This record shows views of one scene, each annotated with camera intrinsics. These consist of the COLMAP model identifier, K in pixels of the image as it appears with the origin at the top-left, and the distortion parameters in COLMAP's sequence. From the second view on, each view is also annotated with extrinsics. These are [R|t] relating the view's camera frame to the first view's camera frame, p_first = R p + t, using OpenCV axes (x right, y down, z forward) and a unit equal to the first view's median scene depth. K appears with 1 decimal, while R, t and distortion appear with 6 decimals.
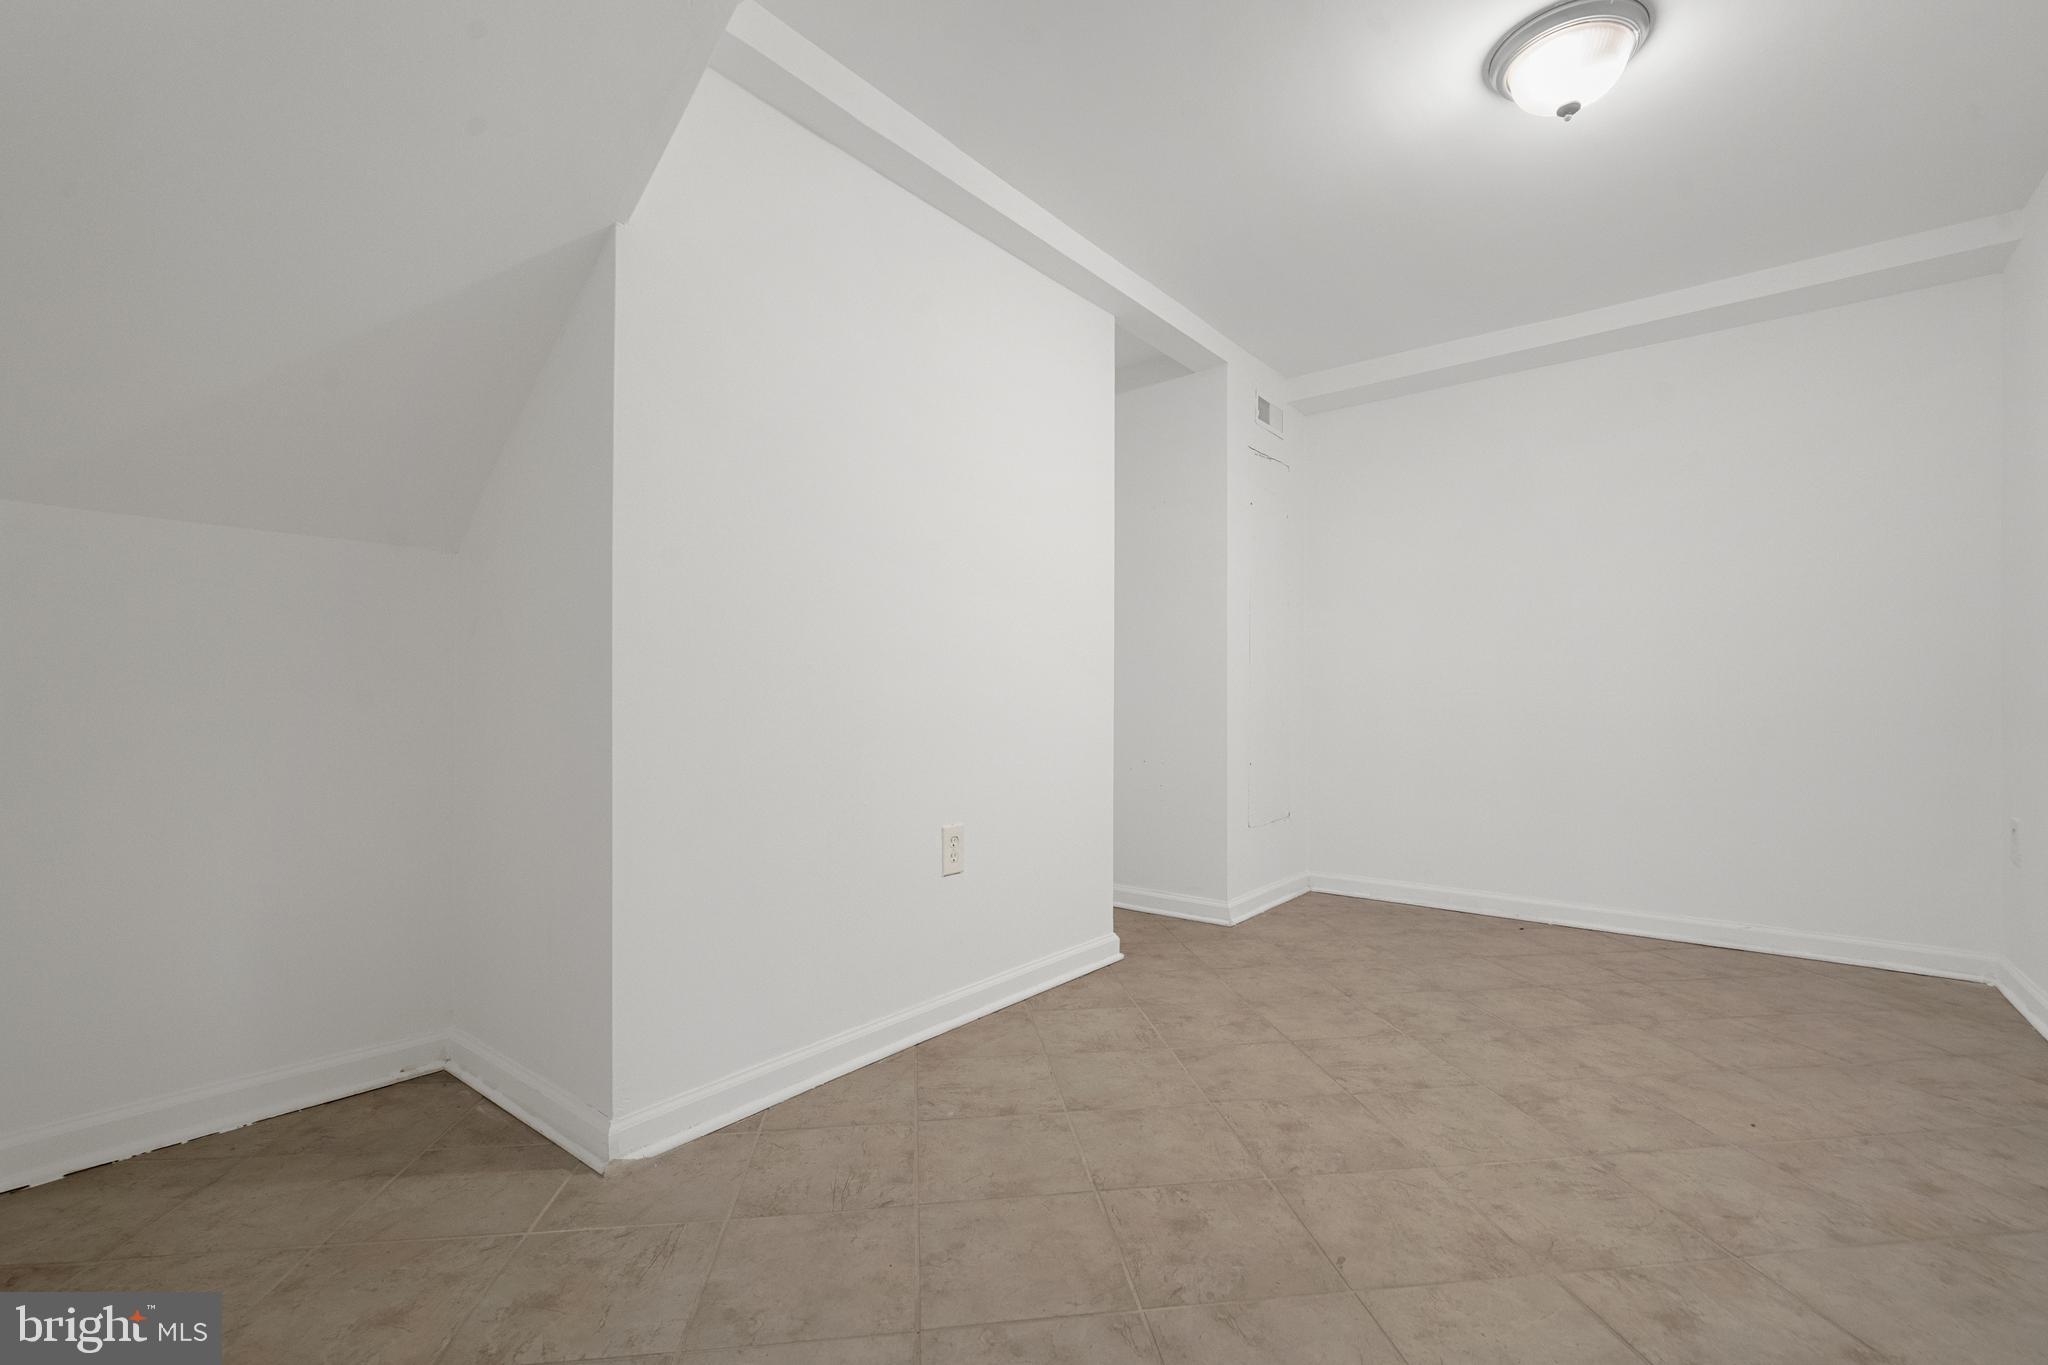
lens RADIAL K [[837.3, 0, 1065.5], [0, 837.3, 702.2], [0, 0, 1]] dist [-0.000639, 0.000142]
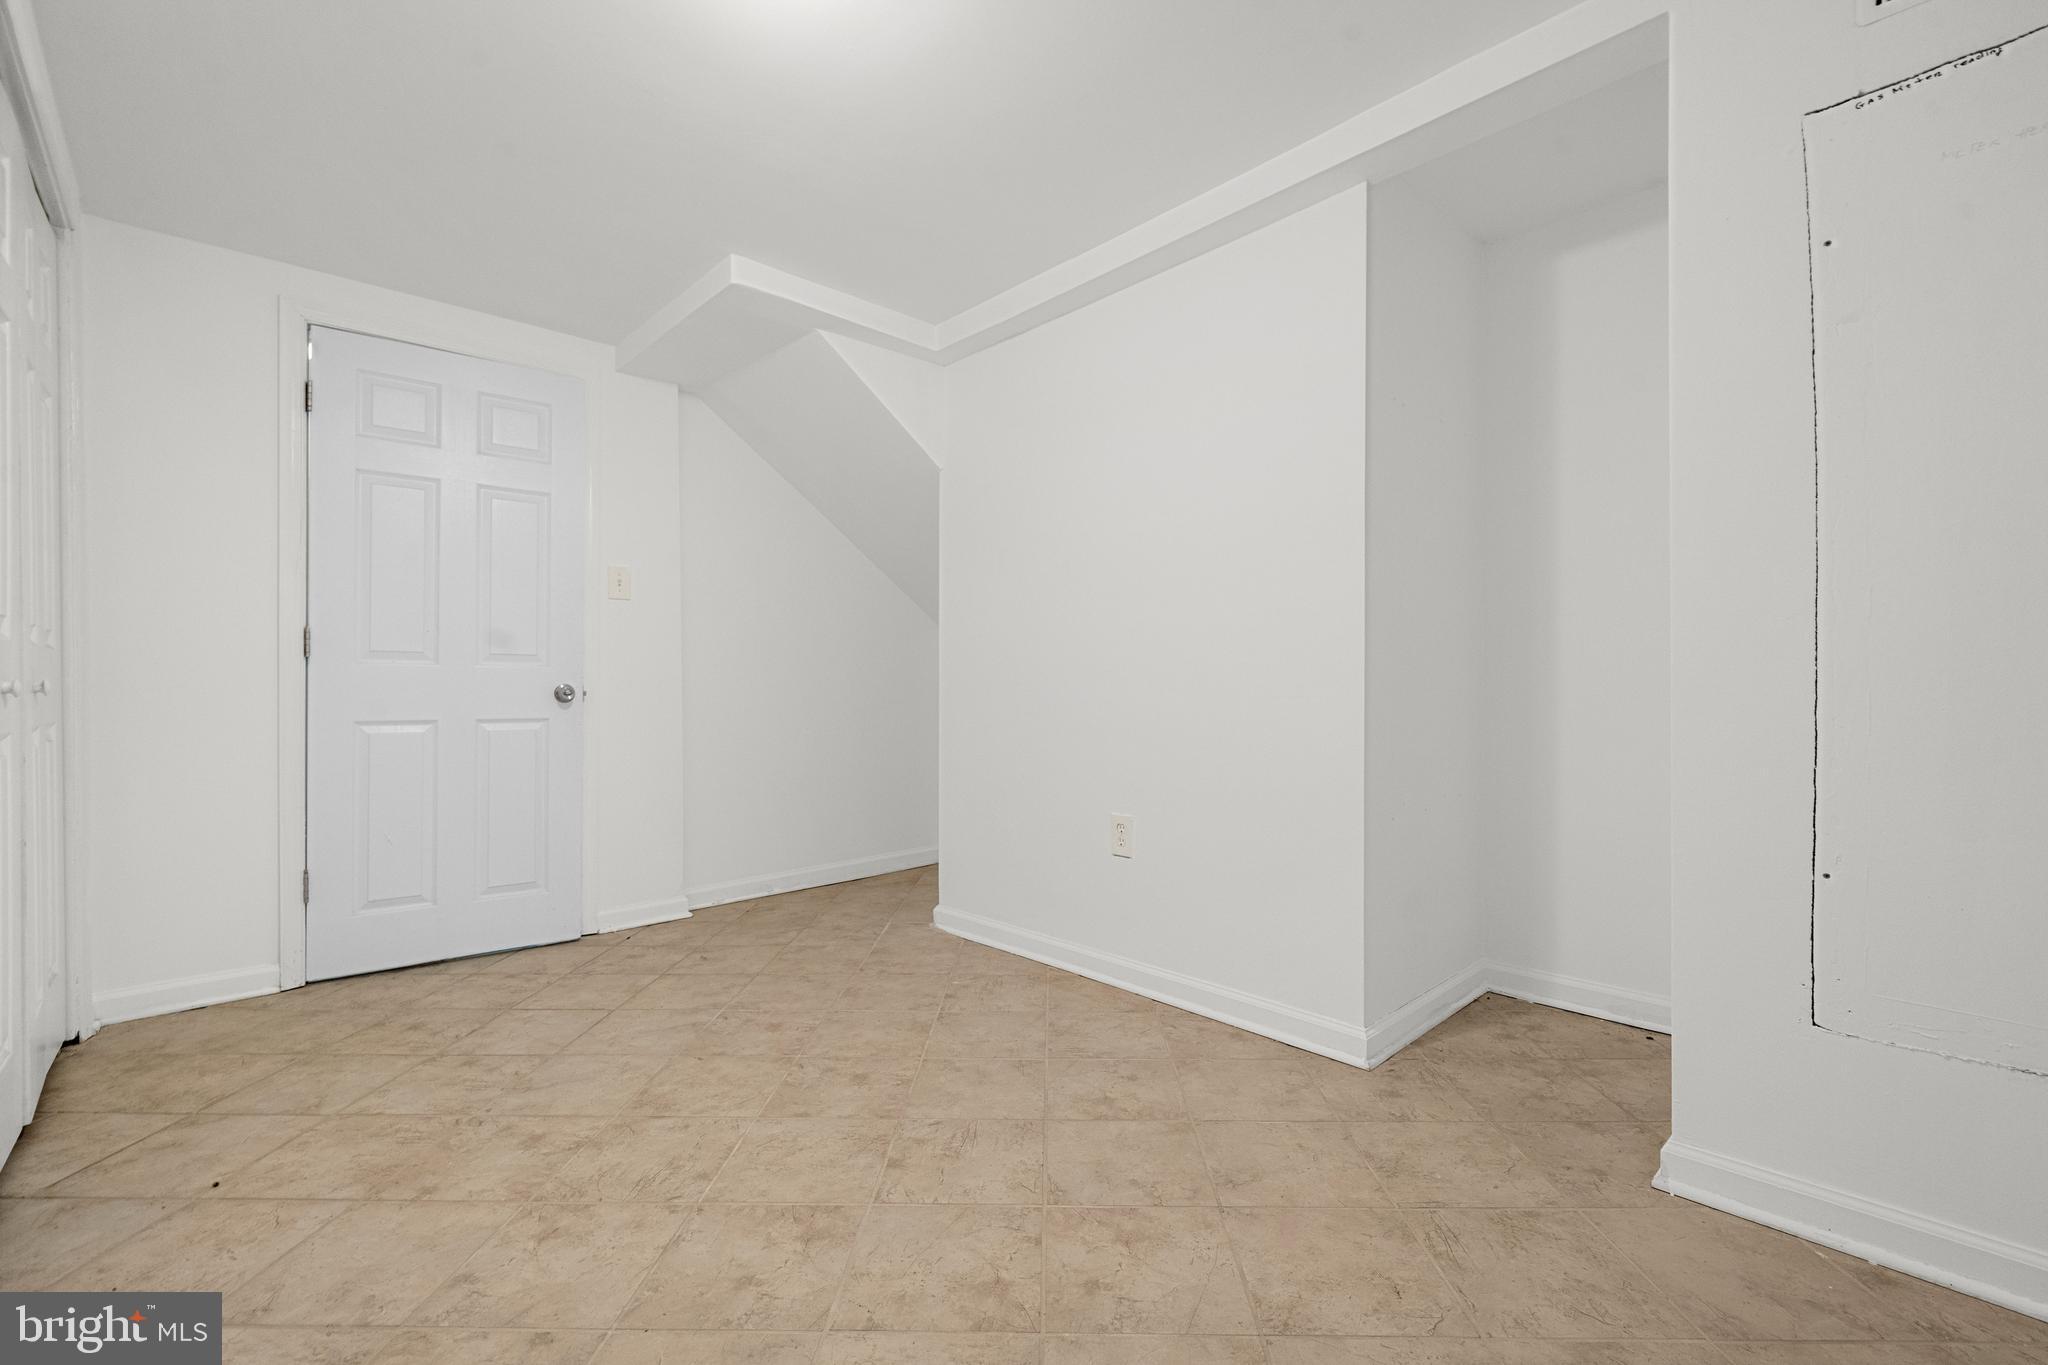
lens RADIAL K [[837.3, 0, 1027.1], [0, 837.3, 684.5], [0, 0, 1]] dist [-0.000639, 0.000142]
pose [[-0.114996, 0.002495, -0.993363, 1.383339], [0.005420, 0.999984, 0.001884, -0.047556], [0.993351, -0.005168, -0.115007, 1.345310]]
